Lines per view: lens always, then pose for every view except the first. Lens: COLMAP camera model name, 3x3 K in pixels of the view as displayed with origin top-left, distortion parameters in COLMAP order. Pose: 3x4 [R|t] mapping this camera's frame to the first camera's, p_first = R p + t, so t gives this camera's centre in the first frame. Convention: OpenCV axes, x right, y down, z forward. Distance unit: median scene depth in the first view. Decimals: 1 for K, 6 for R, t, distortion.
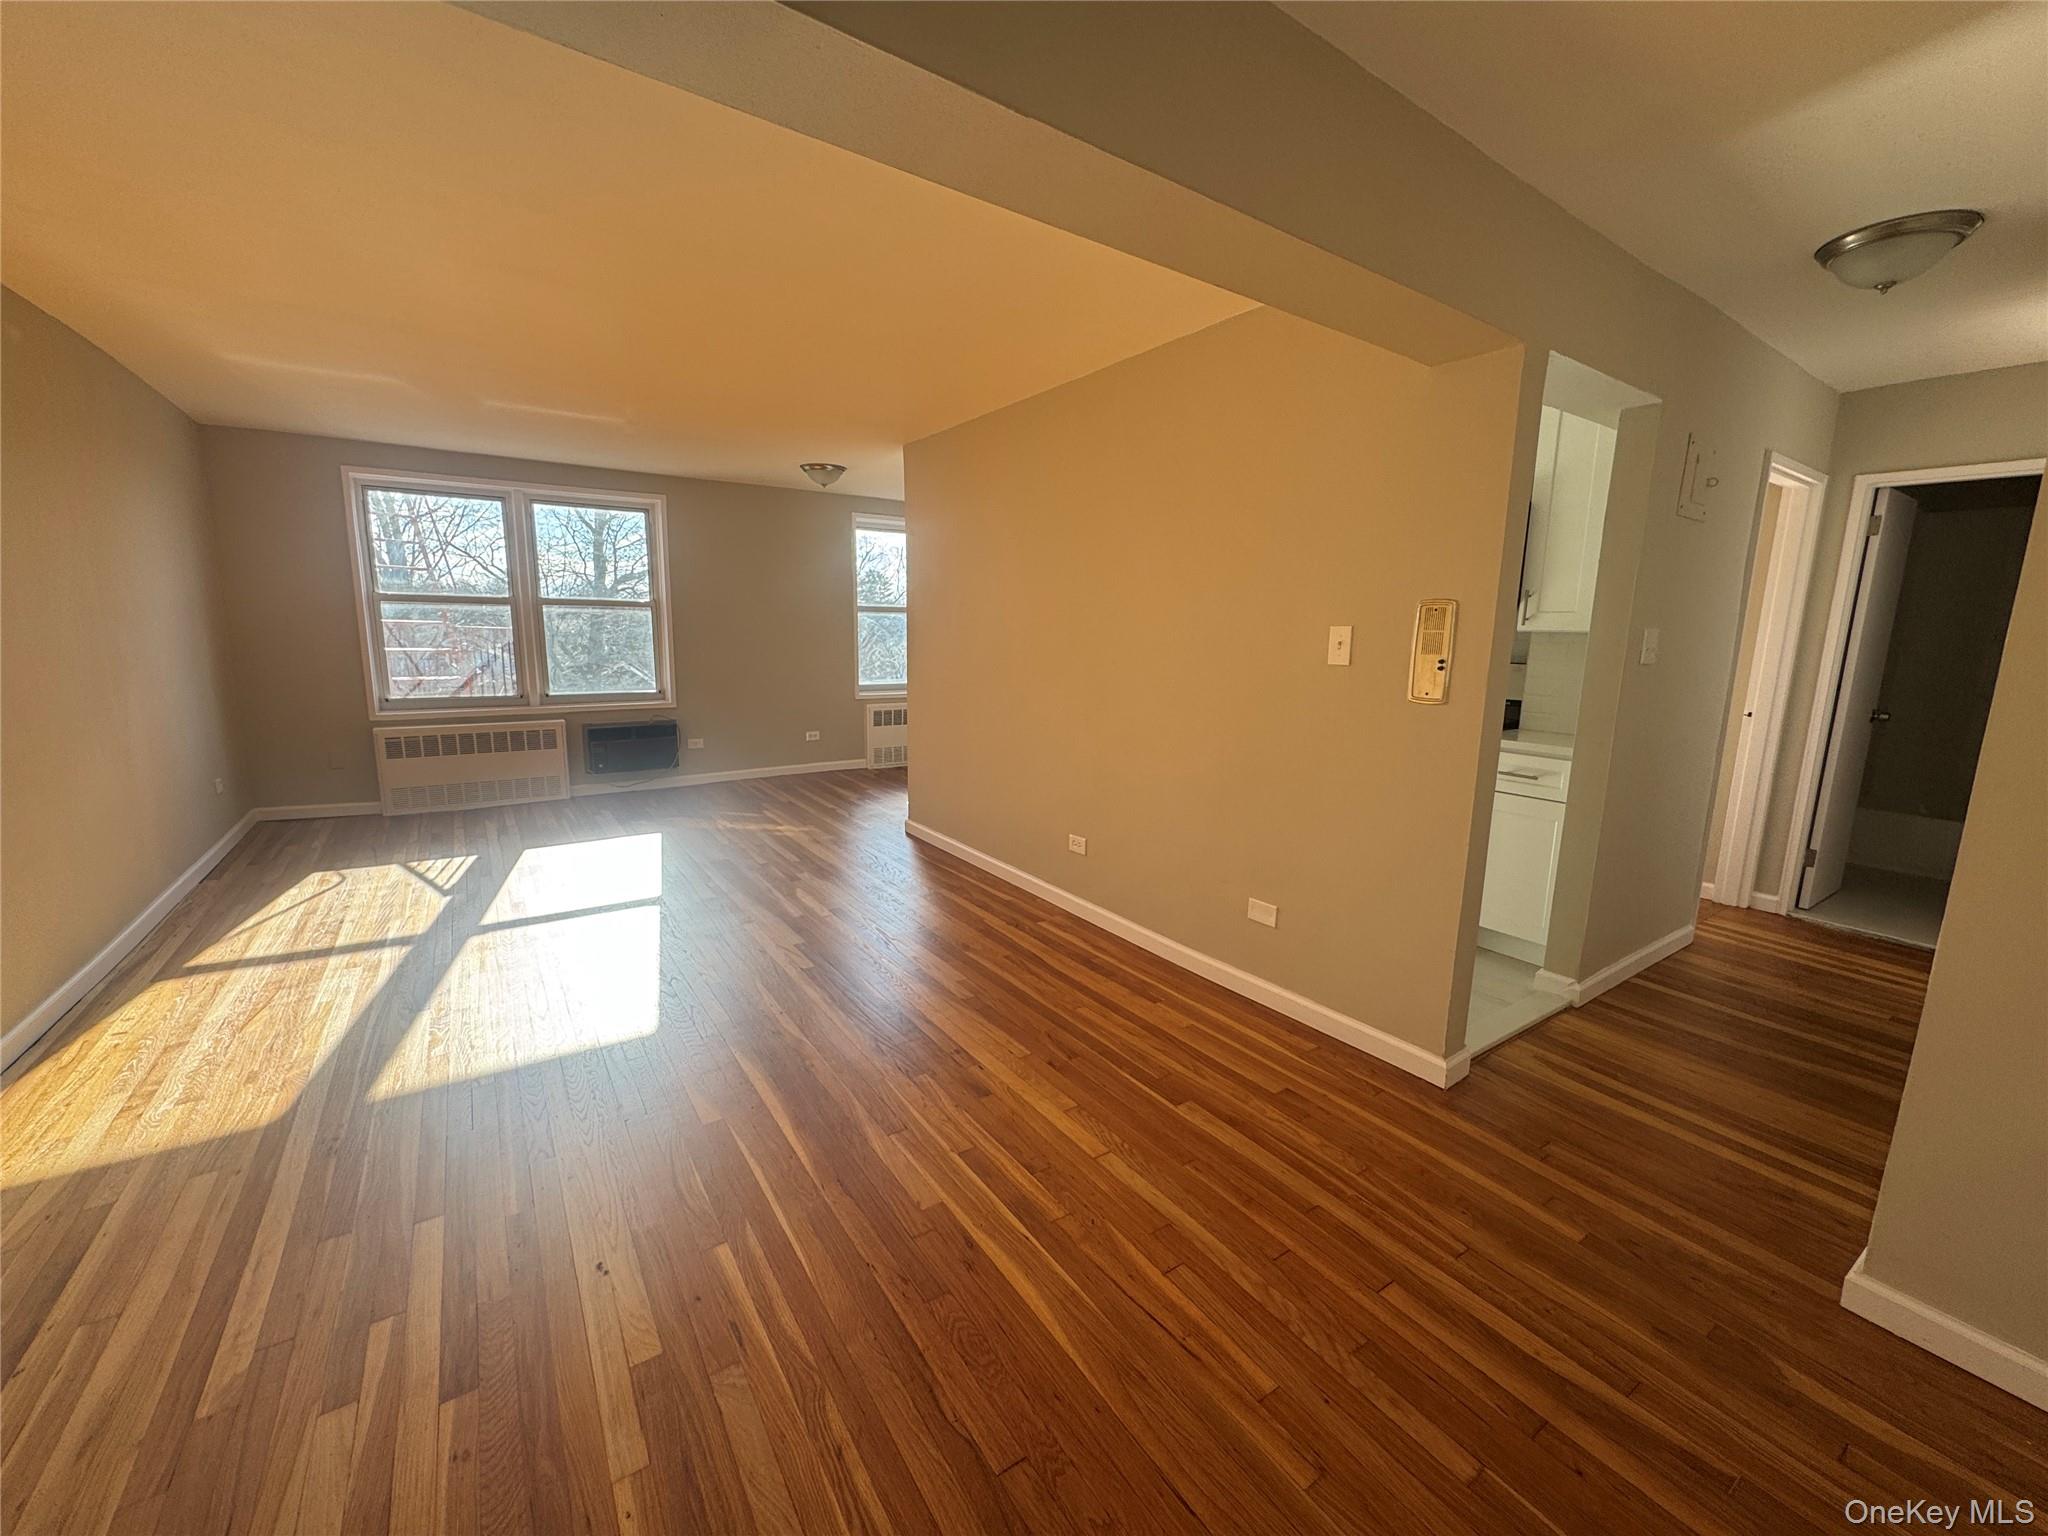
lens RADIAL K [[815.7, 0, 1024.0], [0, 815.7, 768.0], [0, 0, 1]] dist [0.000310, 0.000332]
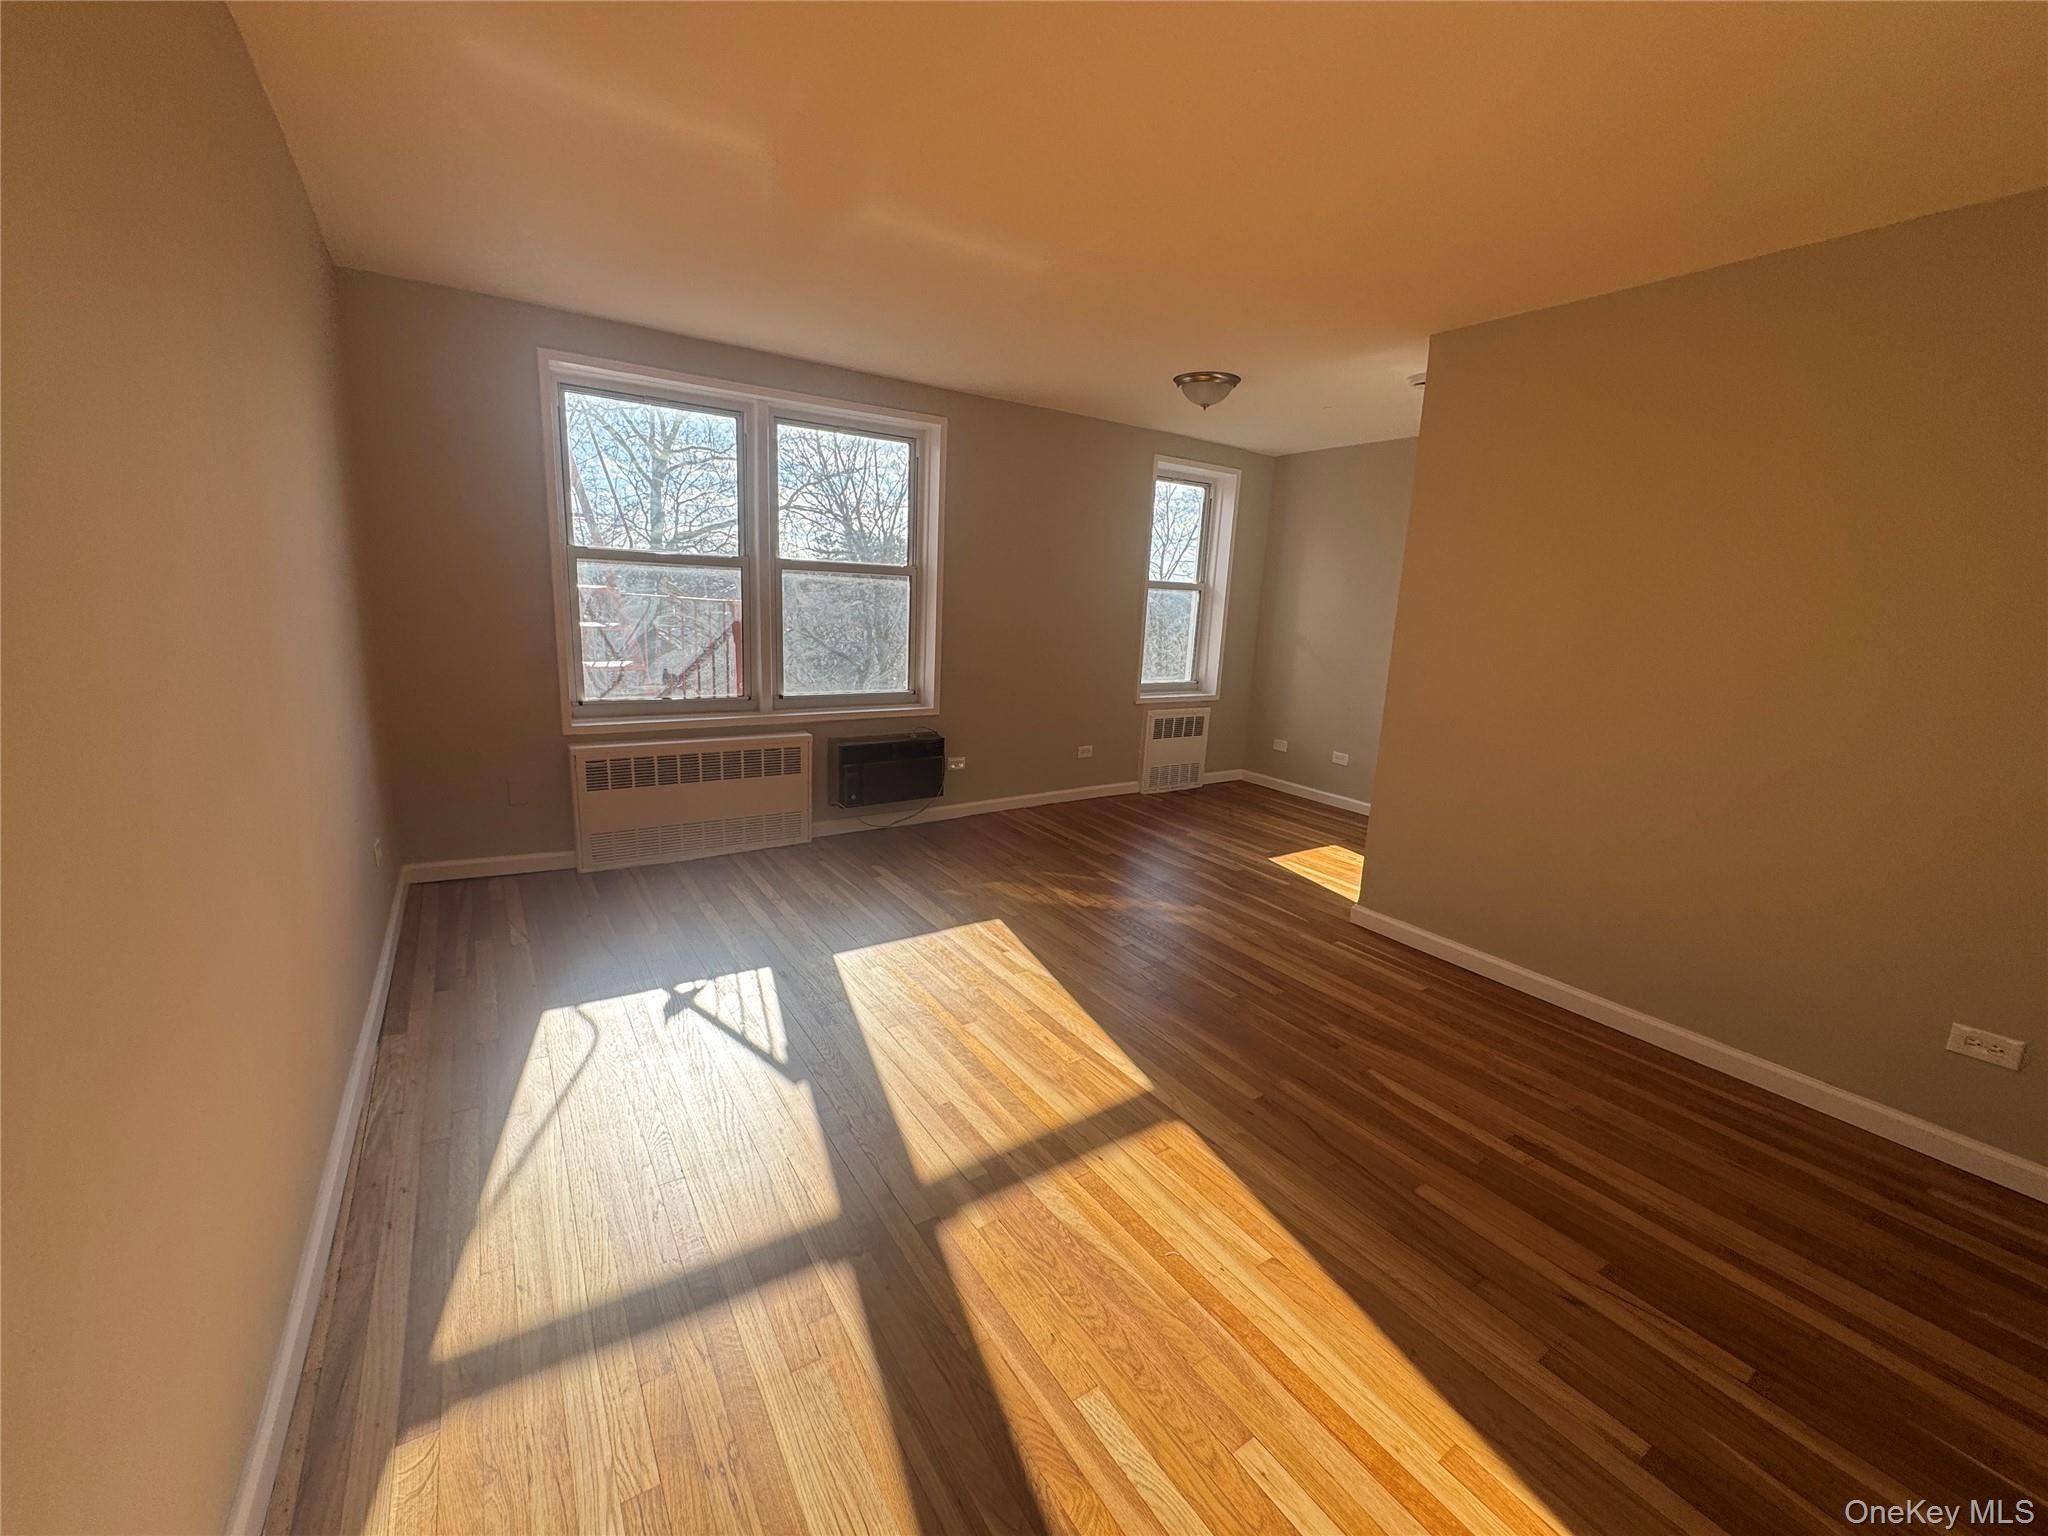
lens RADIAL K [[805.2, 0, 1011.0], [0, 805.2, 769.5], [0, 0, 1]] dist [-0.001375, -0.000022]
pose [[0.999502, 0.029250, -0.011800, -0.394043], [-0.028747, 0.998757, 0.040727, -0.063471], [0.012977, -0.040368, 0.999101, 0.310725]]
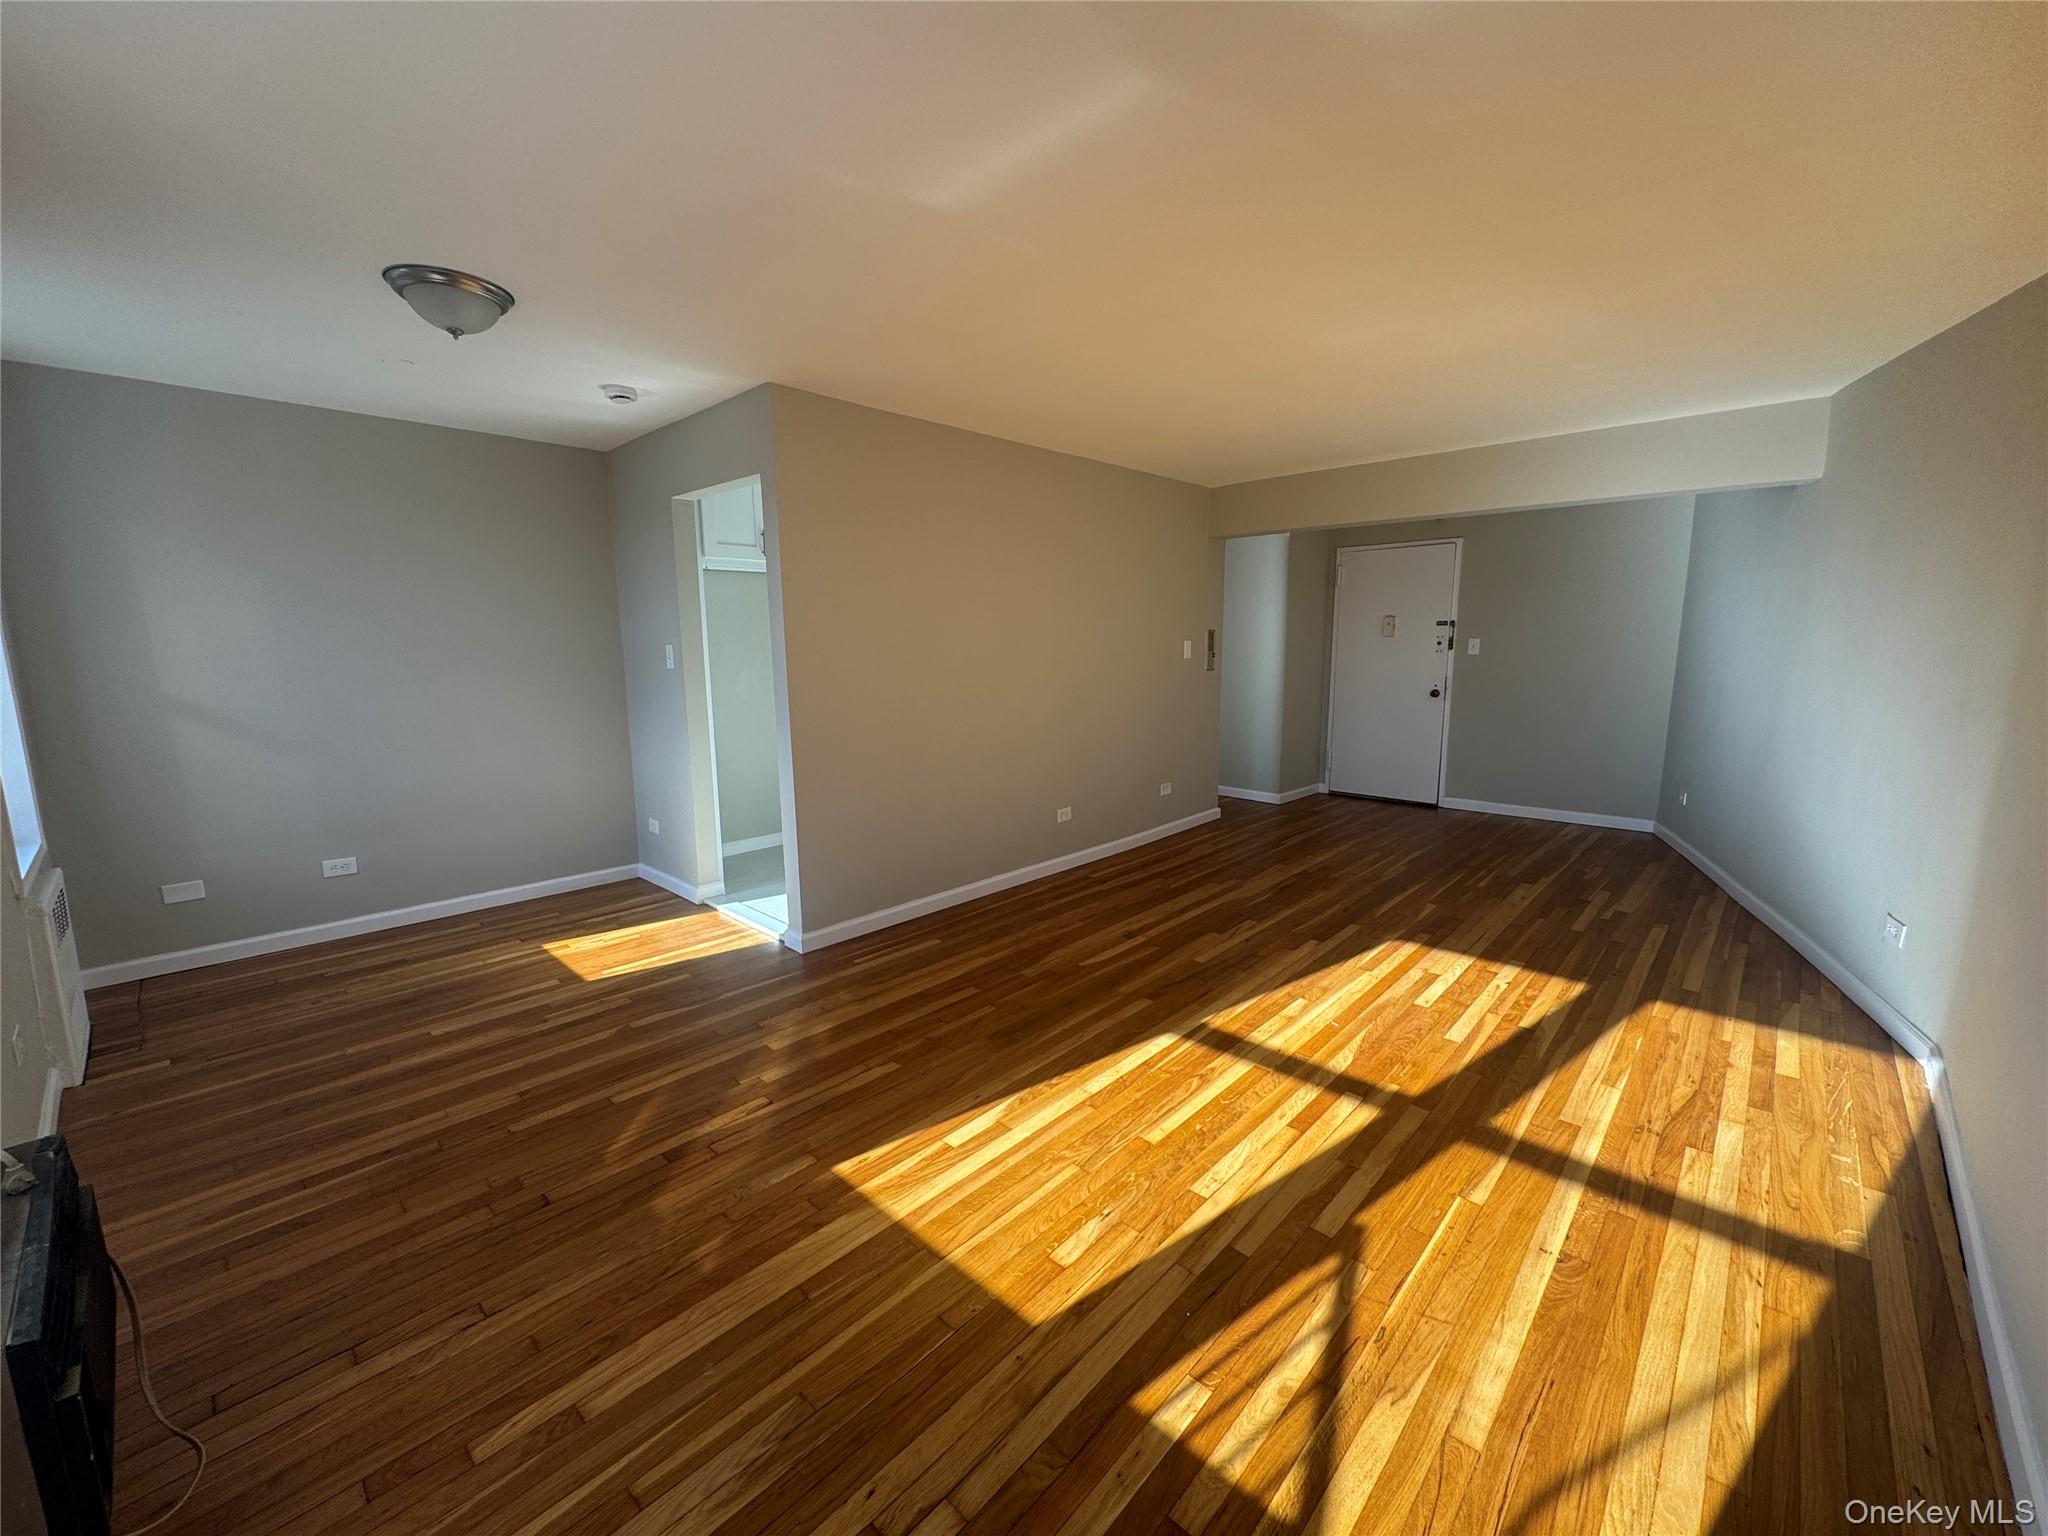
lens RADIAL K [[815.7, 0, 1024.0], [0, 815.7, 768.0], [0, 0, 1]] dist [0.000310, 0.000332]
pose [[-0.221176, -0.168857, 0.960504, -0.761718], [0.171095, 0.962902, 0.208677, -0.170735], [-0.960108, 0.210492, -0.184080, 0.859879]]
